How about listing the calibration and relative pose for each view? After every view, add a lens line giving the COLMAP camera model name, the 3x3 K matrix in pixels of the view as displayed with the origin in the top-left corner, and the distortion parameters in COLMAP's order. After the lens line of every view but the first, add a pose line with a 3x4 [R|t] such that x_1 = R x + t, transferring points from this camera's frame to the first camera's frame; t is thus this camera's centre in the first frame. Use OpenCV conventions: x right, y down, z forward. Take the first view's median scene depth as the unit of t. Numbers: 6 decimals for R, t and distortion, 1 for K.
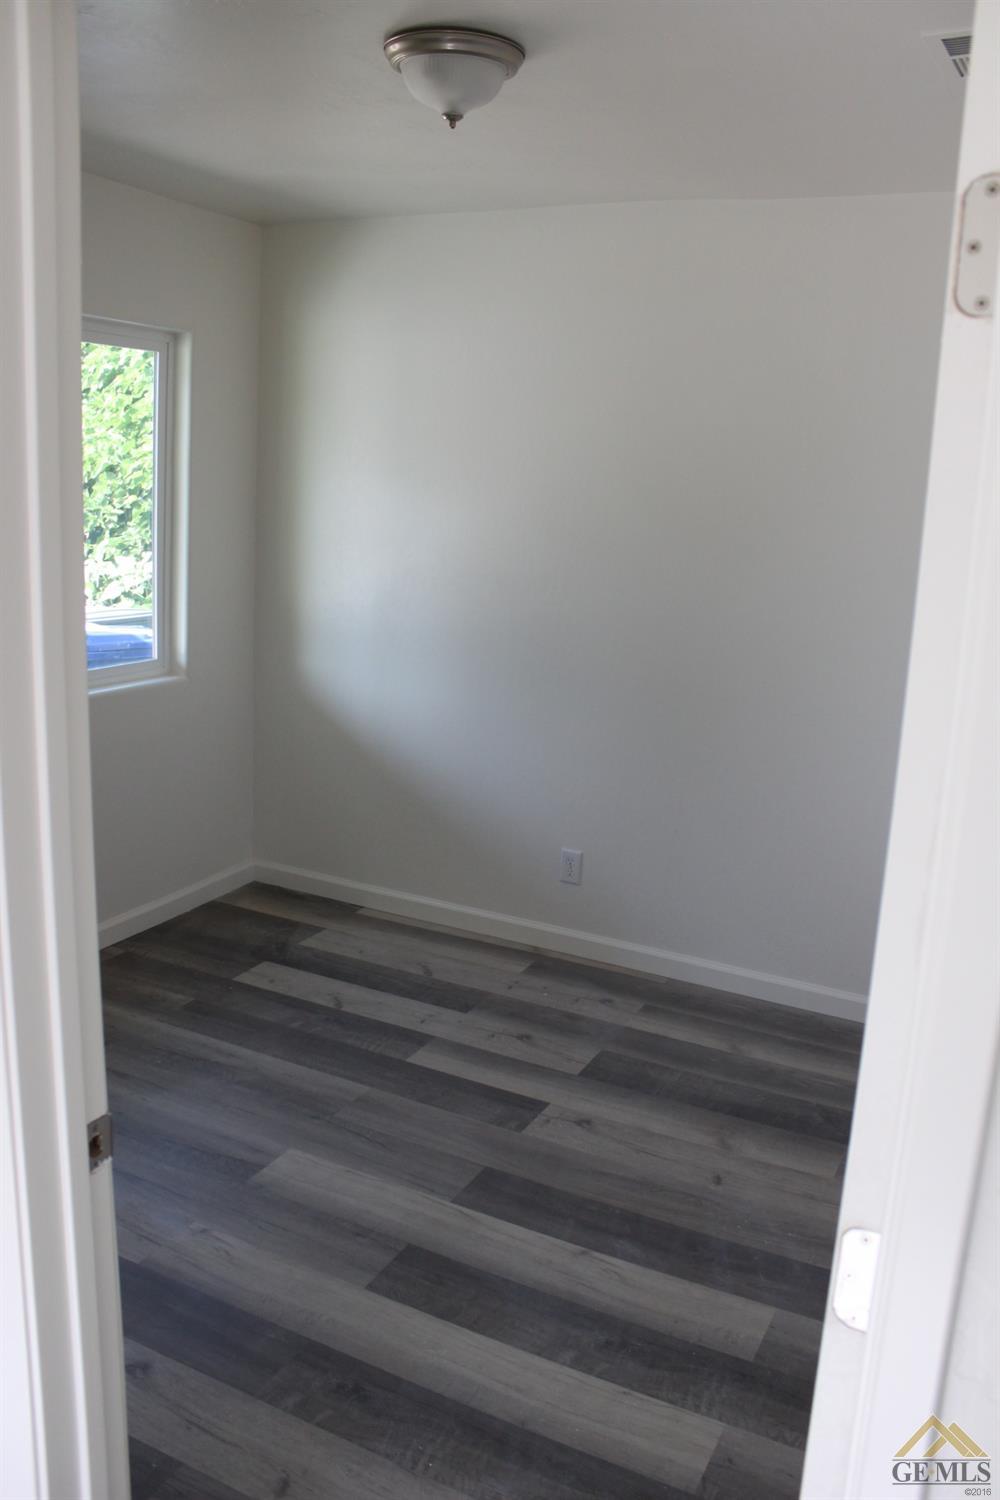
lens RADIAL K [[1247.7, 0, 502.6], [0, 1247.7, 749.9], [0, 0, 1]] dist [-0.161757, 0.141916]
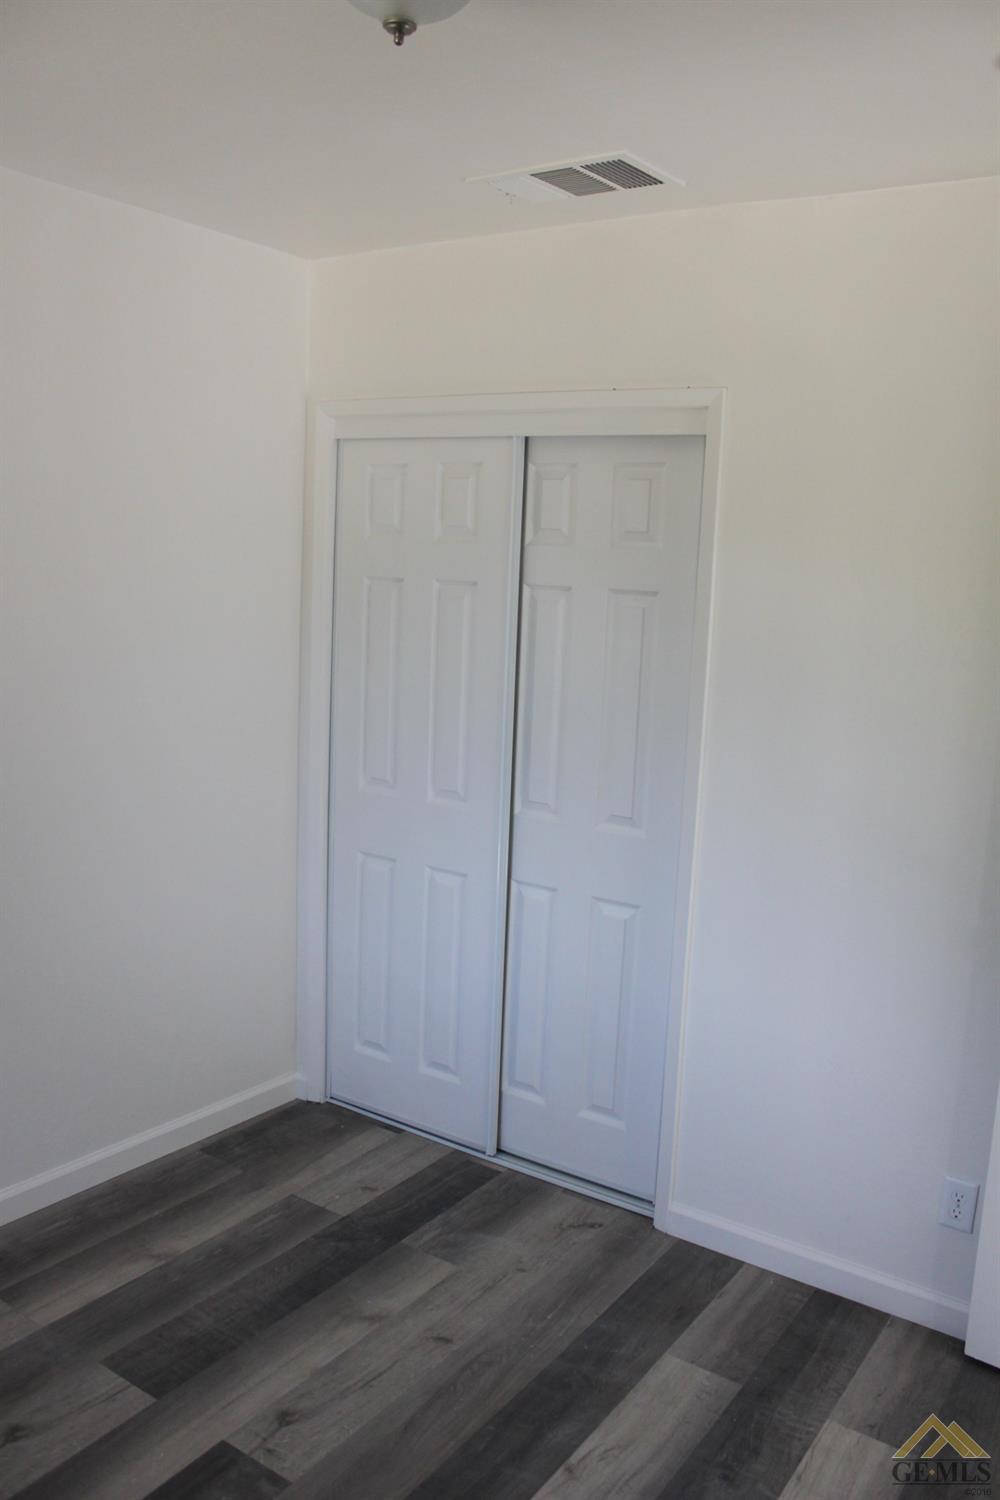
lens RADIAL K [[1247.7, 0, 497.8], [0, 1247.7, 740.6], [0, 0, 1]] dist [-0.161757, 0.141916]
pose [[0.112938, -0.171532, 0.978684, -0.564191], [0.173216, 0.973302, 0.150600, -0.184915], [-0.978387, 0.152516, 0.139635, 0.715776]]
